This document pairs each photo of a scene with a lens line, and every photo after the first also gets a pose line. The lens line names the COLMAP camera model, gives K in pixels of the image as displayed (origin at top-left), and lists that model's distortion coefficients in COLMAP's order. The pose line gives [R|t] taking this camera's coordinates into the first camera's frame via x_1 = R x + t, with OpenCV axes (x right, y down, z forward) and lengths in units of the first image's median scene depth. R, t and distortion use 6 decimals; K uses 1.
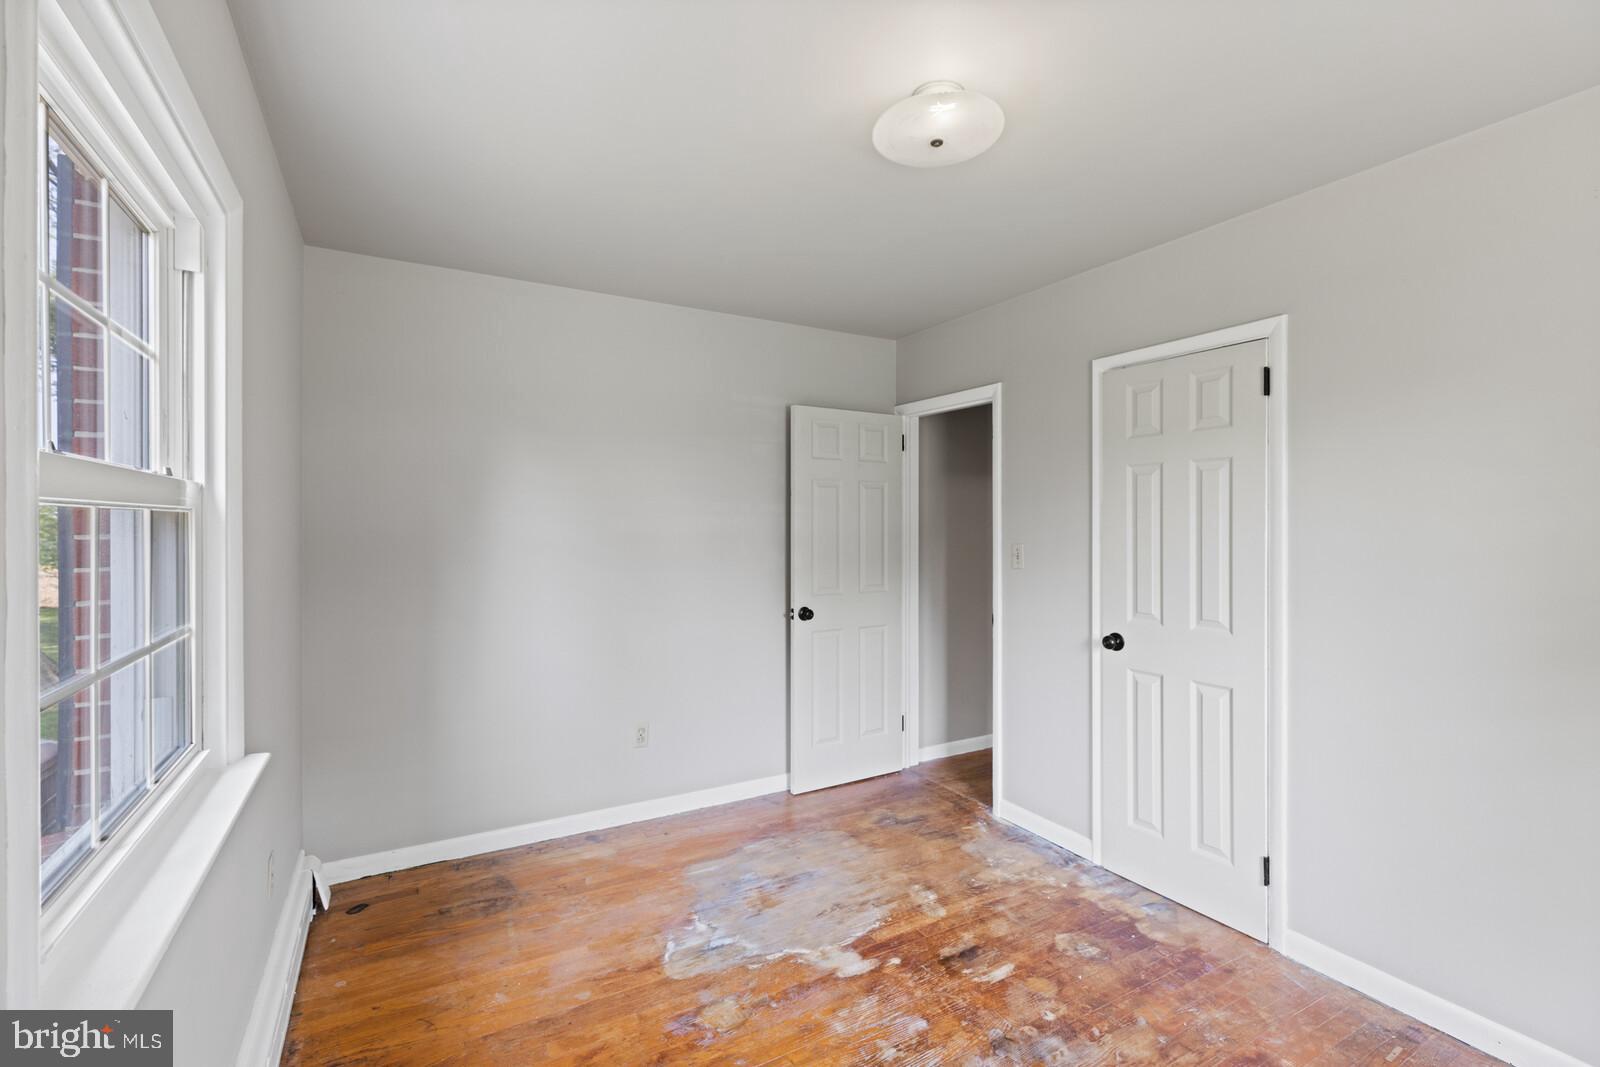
lens RADIAL K [[716.1, 0, 810.9], [0, 716.1, 527.8], [0, 0, 1]] dist [0.004843, 0.000123]
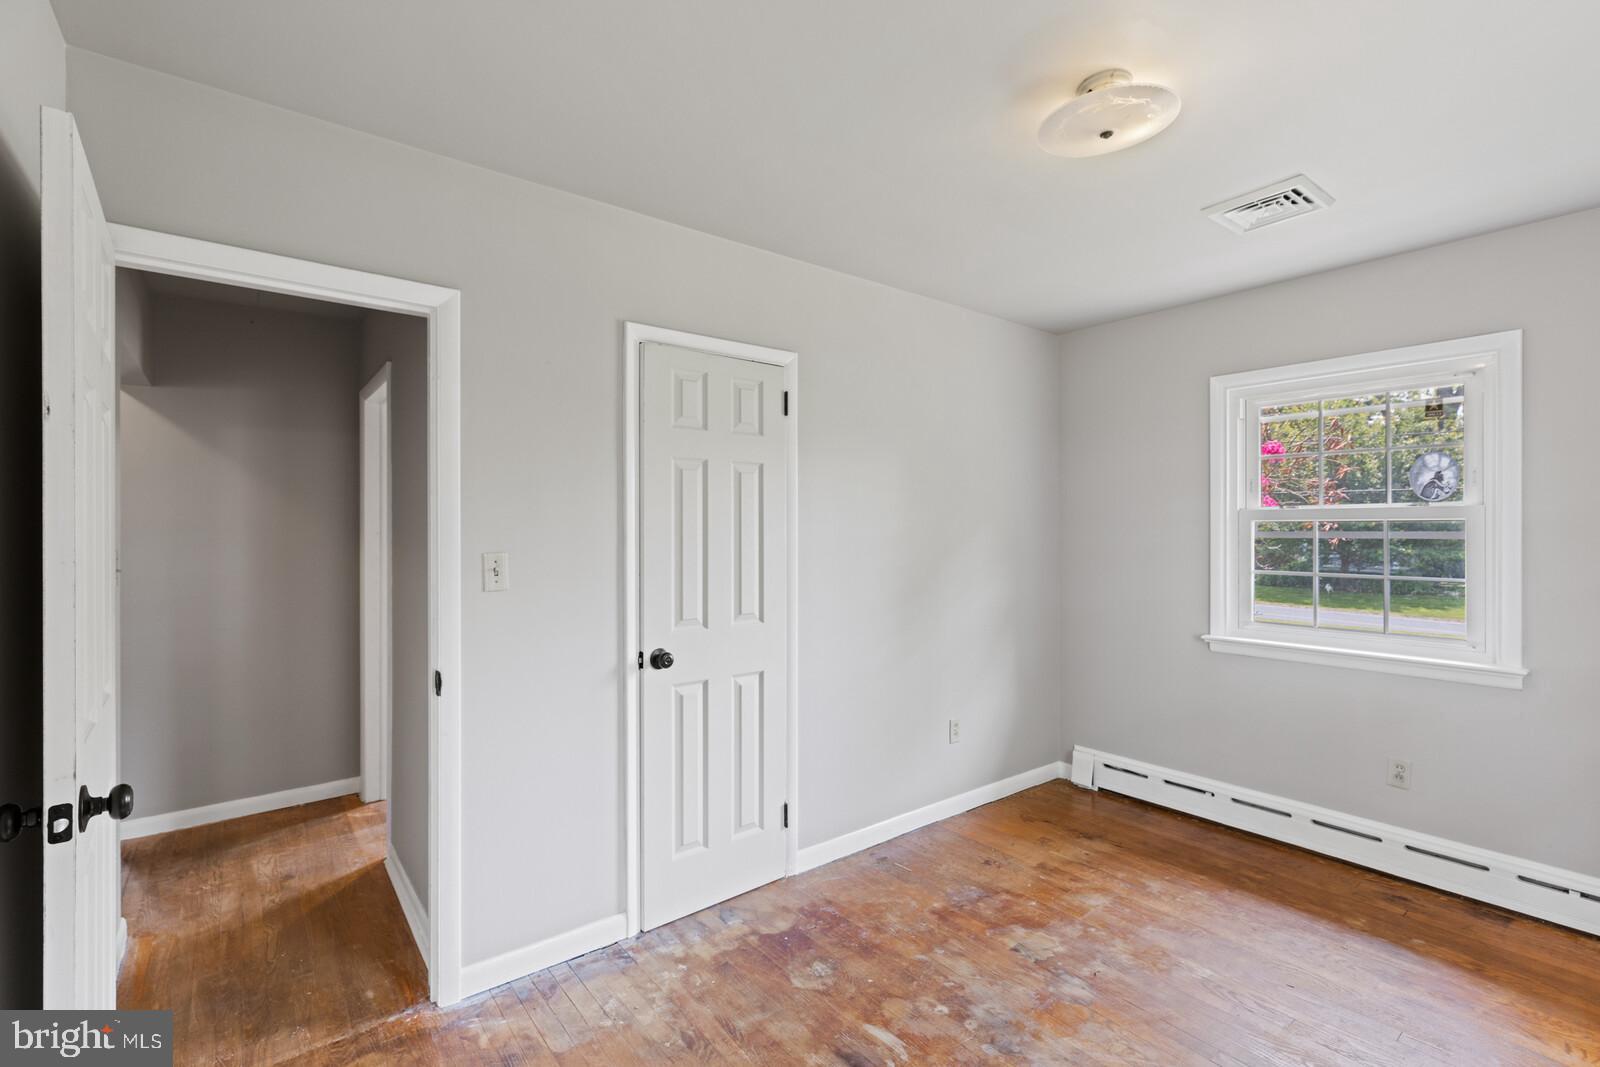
lens RADIAL K [[716.1, 0, 807.0], [0, 716.1, 531.3], [0, 0, 1]] dist [0.004843, 0.000123]
pose [[-0.128241, -0.007708, 0.991713, -0.507202], [0.006531, 0.999942, 0.008617, -0.001585], [-0.991722, 0.007582, -0.128183, 1.041178]]
